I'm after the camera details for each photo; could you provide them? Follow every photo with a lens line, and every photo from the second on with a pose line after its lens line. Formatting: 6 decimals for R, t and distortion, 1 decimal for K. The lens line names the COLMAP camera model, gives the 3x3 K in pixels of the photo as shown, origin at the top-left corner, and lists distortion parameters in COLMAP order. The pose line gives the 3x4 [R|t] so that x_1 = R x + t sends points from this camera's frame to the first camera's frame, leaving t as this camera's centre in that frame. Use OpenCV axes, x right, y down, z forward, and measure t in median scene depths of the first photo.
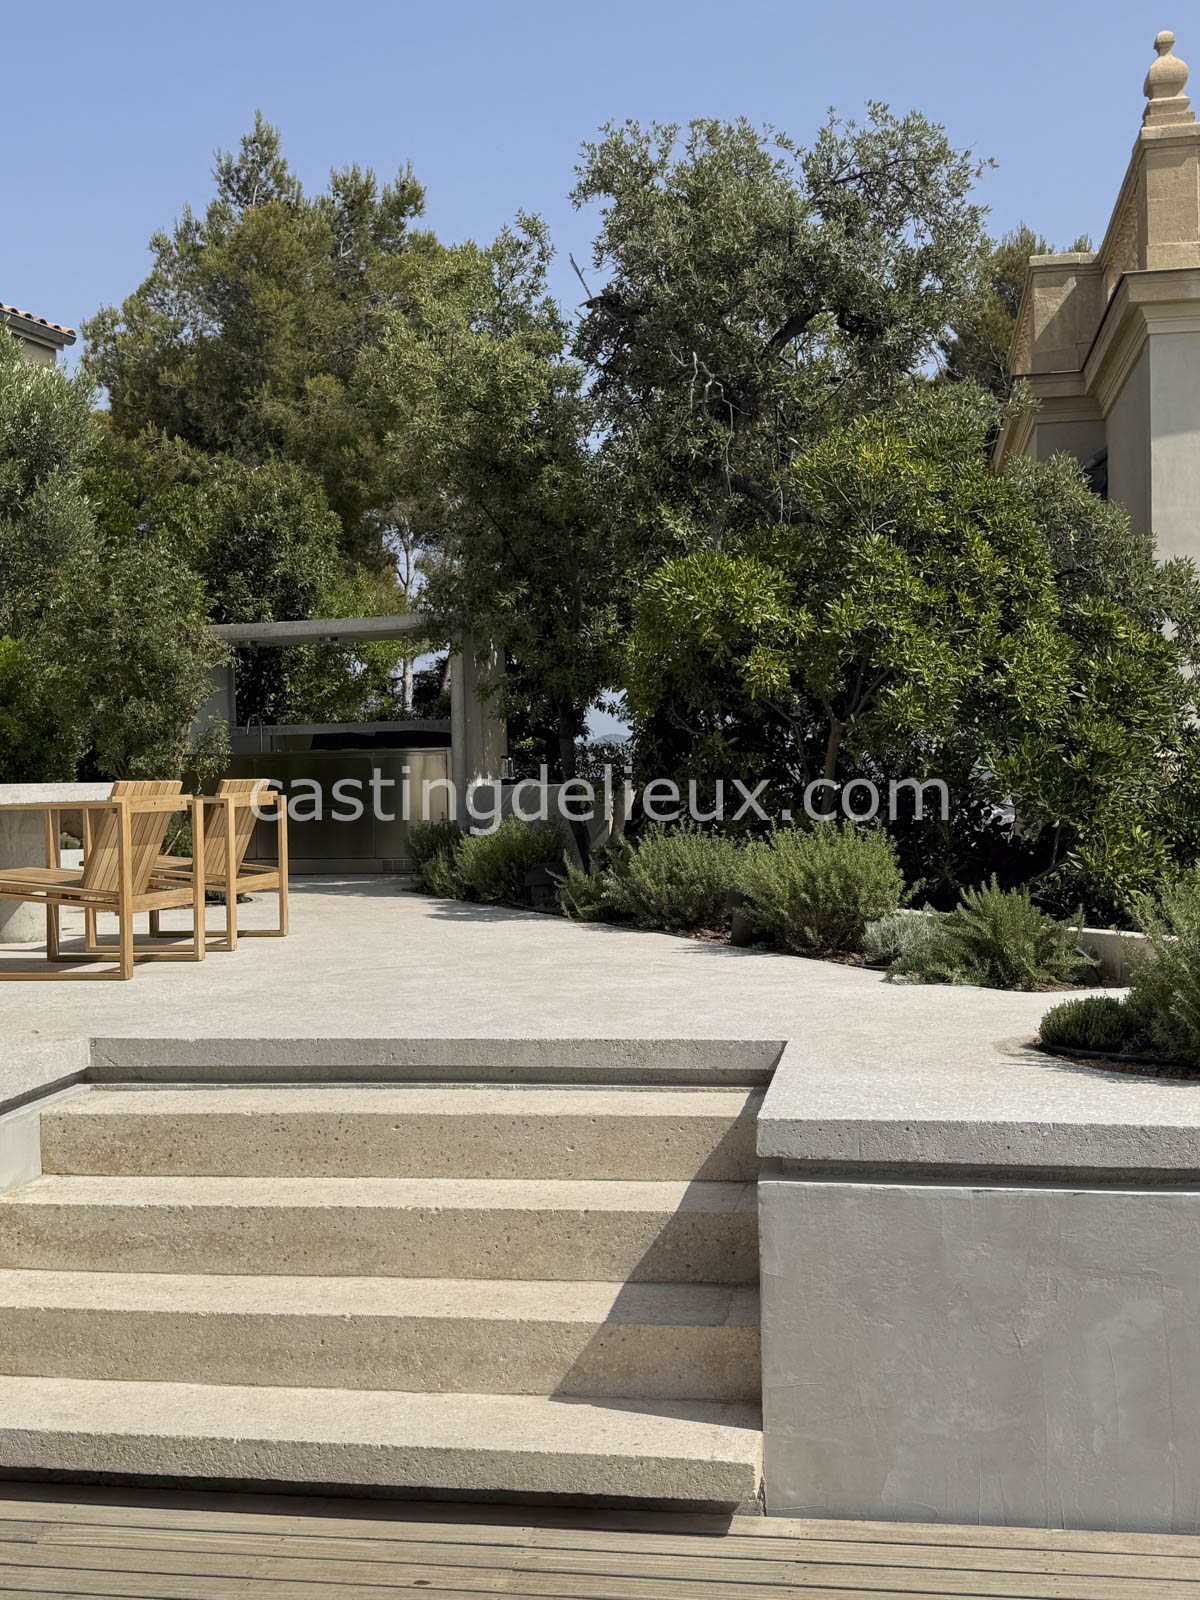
lens RADIAL K [[1695.5, 0, 600.0], [0, 1695.5, 800.0], [0, 0, 1]] dist [0.185570, -0.359152]
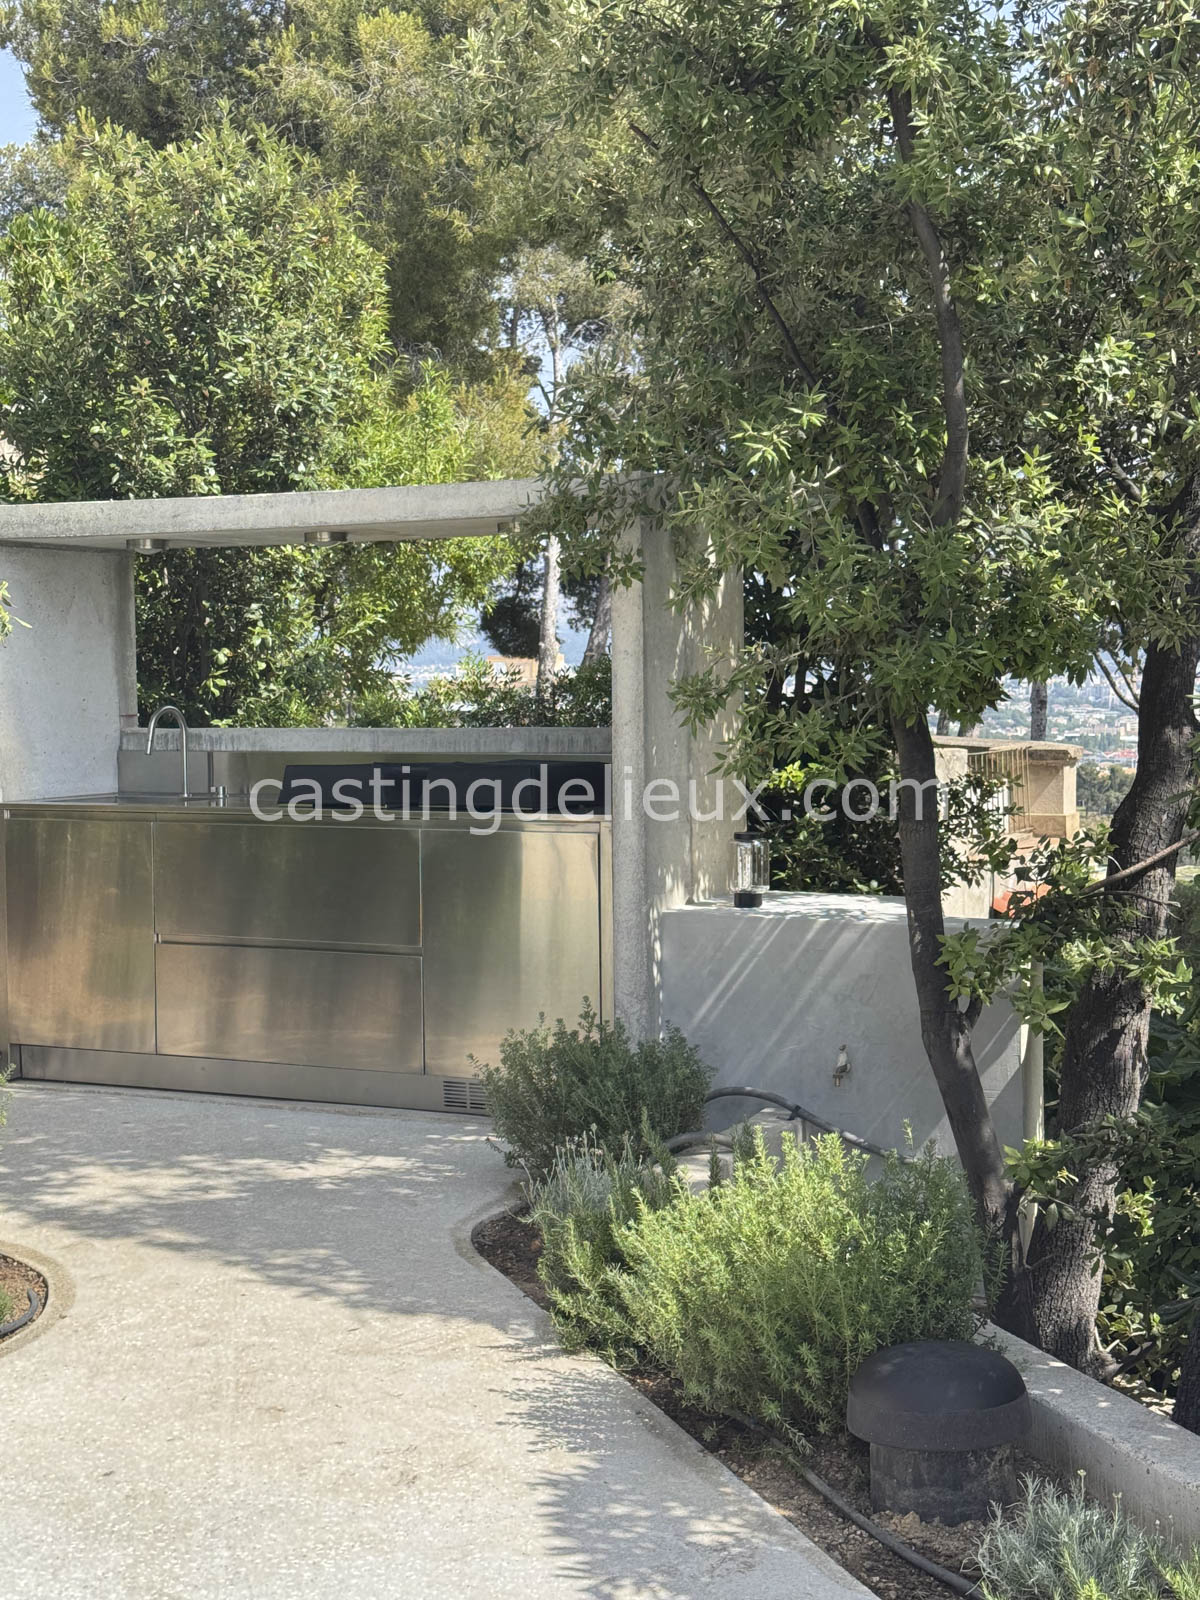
lens RADIAL K [[2234.7, 0, 600.0], [0, 2234.7, 800.0], [0, 0, 1]] dist [0.223691, -0.477071]
pose [[0.995285, 0.012201, -0.096221, -0.054781], [-0.007518, 0.998776, 0.048881, -0.083383], [0.096699, -0.047927, 0.994159, 0.660439]]
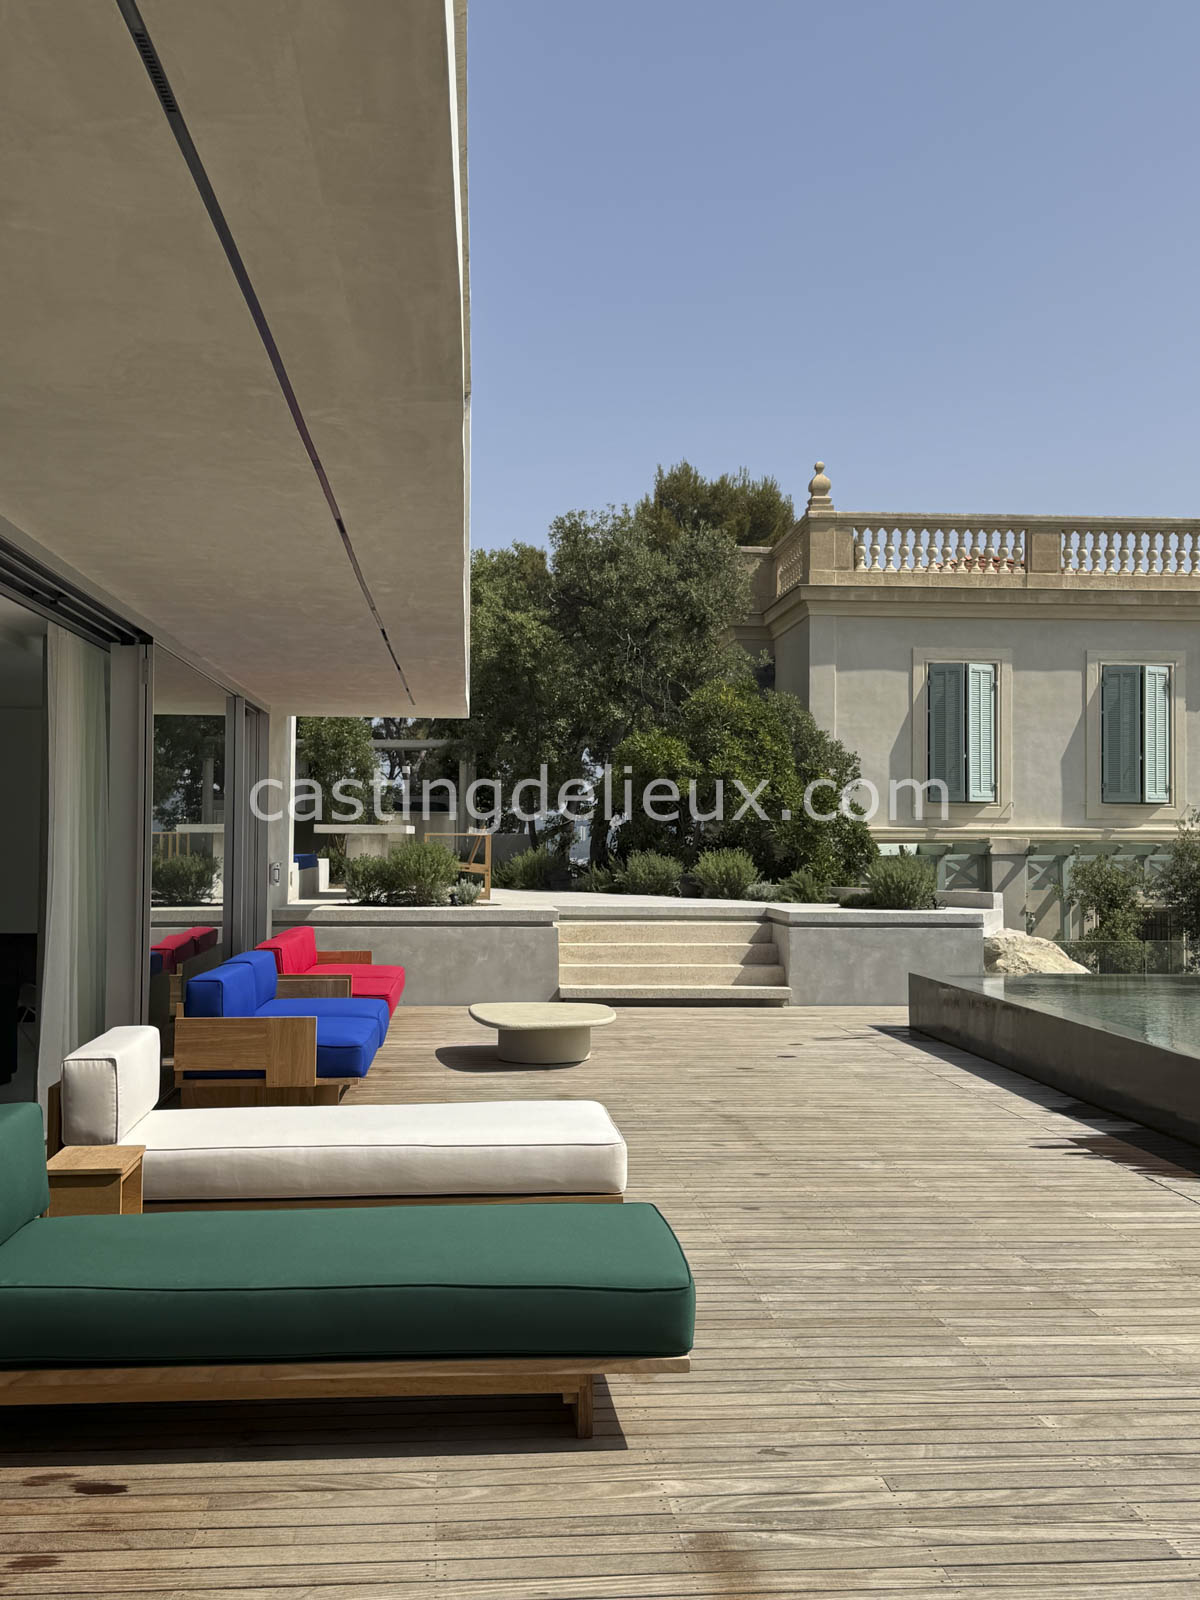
lens RADIAL K [[1695.5, 0, 600.0], [0, 1695.5, 800.0], [0, 0, 1]] dist [0.185570, -0.359152]
pose [[0.968046, 0.032379, 0.248674, -0.552349], [-0.022697, 0.998872, -0.041704, 0.039338], [-0.249744, 0.034728, 0.967689, -1.147302]]
